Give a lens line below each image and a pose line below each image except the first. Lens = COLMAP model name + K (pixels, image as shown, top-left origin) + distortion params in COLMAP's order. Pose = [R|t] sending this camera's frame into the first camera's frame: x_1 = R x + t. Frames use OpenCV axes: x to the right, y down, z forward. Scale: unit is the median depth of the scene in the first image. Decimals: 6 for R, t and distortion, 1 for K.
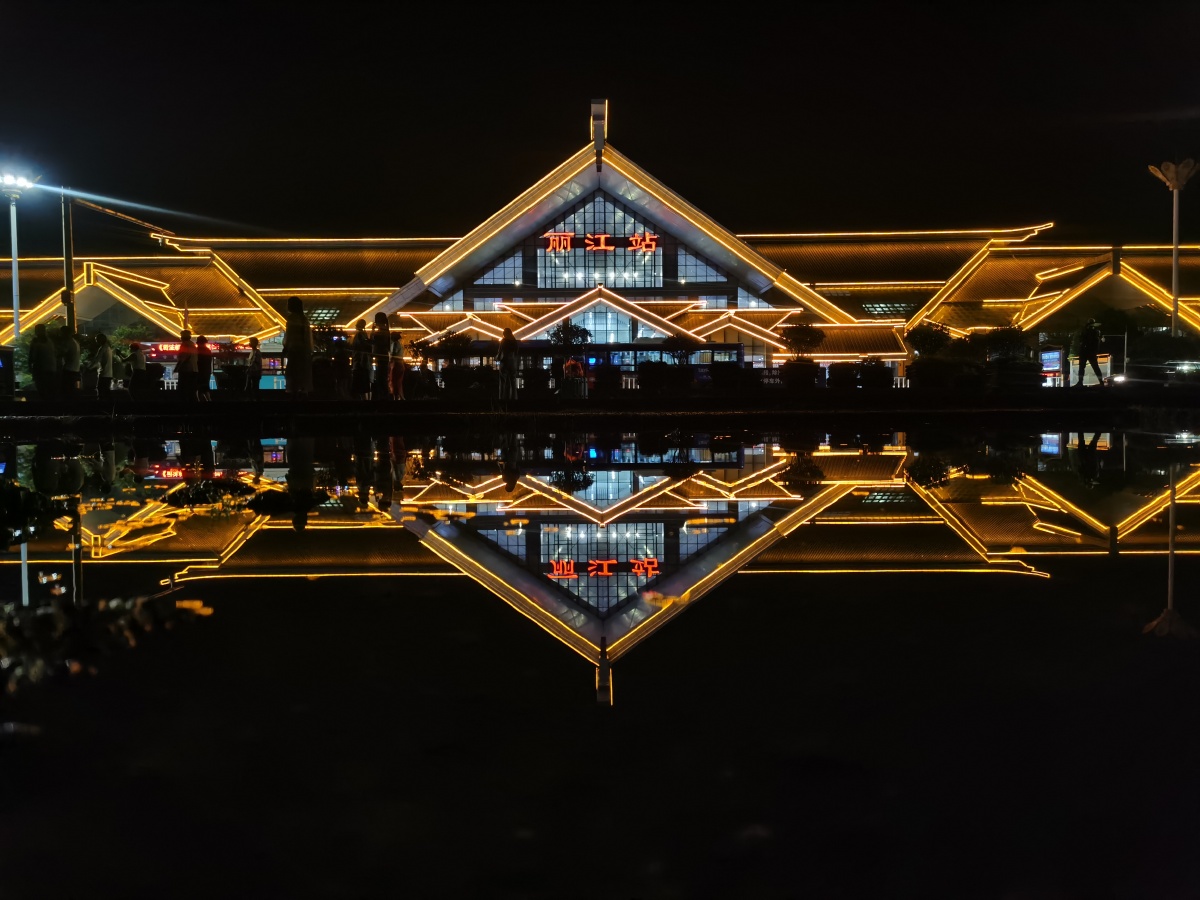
lens RADIAL K [[844.3, 0, 600.0], [0, 844.3, 450.0], [0, 0, 1]] dist [0.021909, -0.000829]
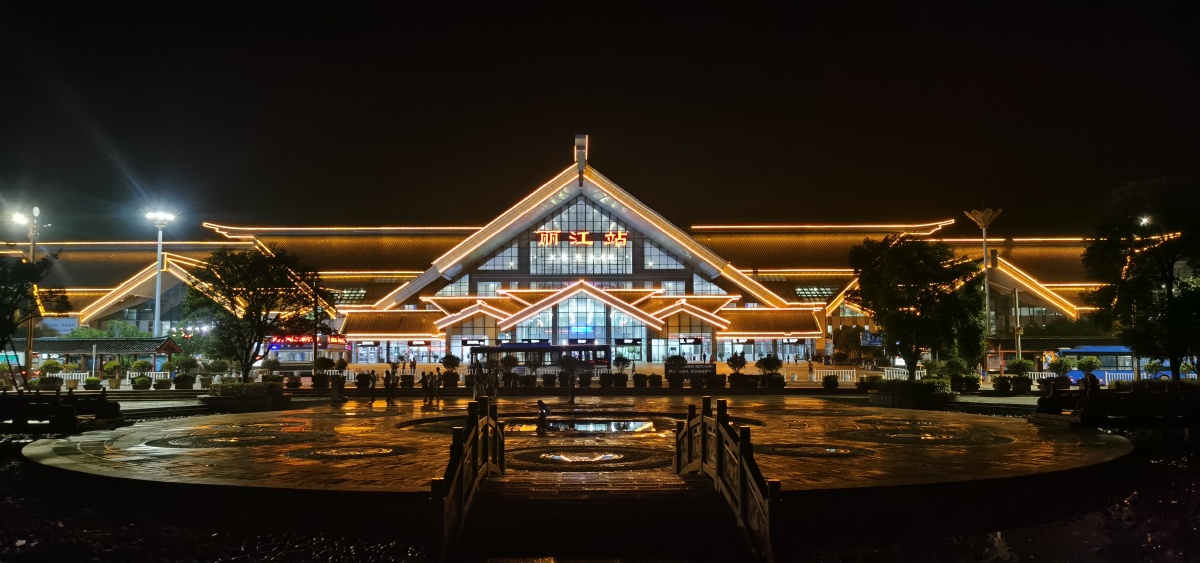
lens RADIAL K [[856.6, 0, 590.6], [0, 856.6, 263.0], [0, 0, 1]] dist [0.019623, -0.005938]
pose [[0.999934, 0.003882, 0.010855, 0.000082], [-0.002049, 0.986452, -0.164037, -0.003726], [-0.011344, 0.164003, 0.986395, -0.231805]]
